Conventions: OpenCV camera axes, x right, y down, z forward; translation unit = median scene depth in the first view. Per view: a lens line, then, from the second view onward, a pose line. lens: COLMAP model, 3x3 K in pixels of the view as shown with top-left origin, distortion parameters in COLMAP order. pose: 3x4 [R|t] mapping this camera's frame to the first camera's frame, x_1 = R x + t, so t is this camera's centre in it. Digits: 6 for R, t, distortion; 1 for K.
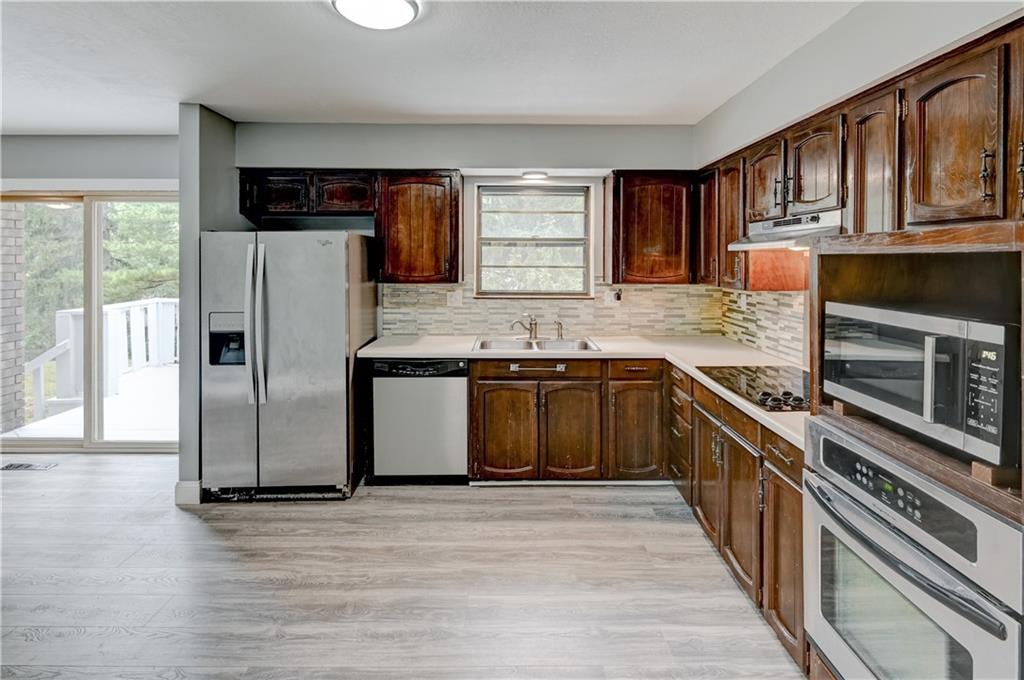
lens RADIAL K [[487.2, 0, 508.9], [0, 487.2, 266.0], [0, 0, 1]] dist [0.011653, -0.005931]
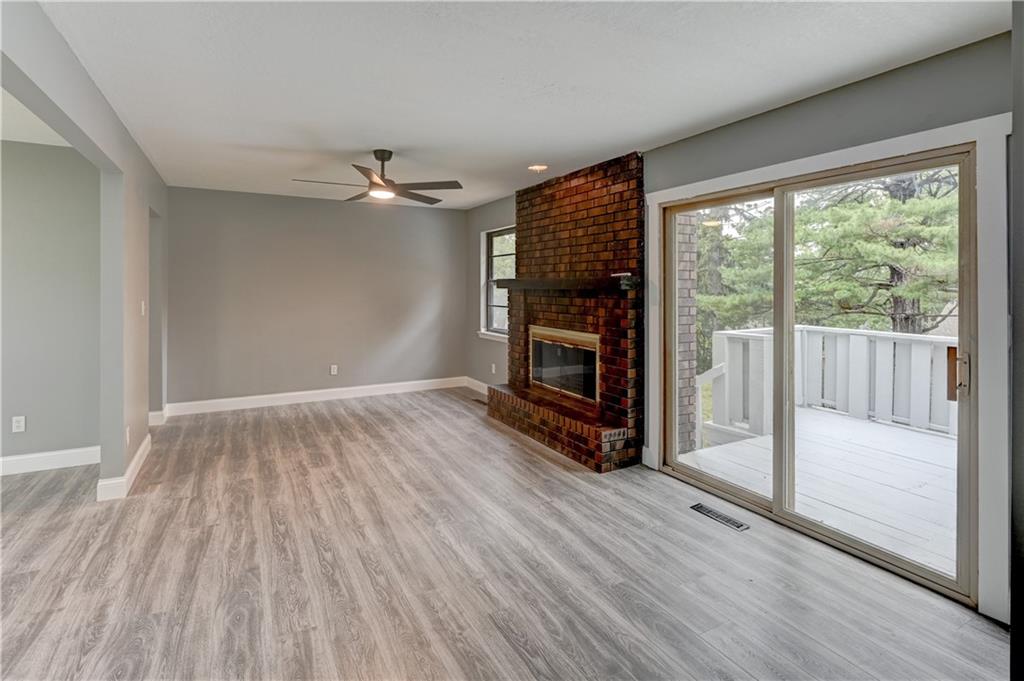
lens RADIAL K [[487.2, 0, 490.7], [0, 487.2, 289.6], [0, 0, 1]] dist [0.011653, -0.005931]
pose [[0.453493, 0.003469, -0.891253, -0.382241], [-0.014608, 0.999887, -0.003541, 0.028687], [0.891140, 0.014625, 0.453492, 0.249030]]
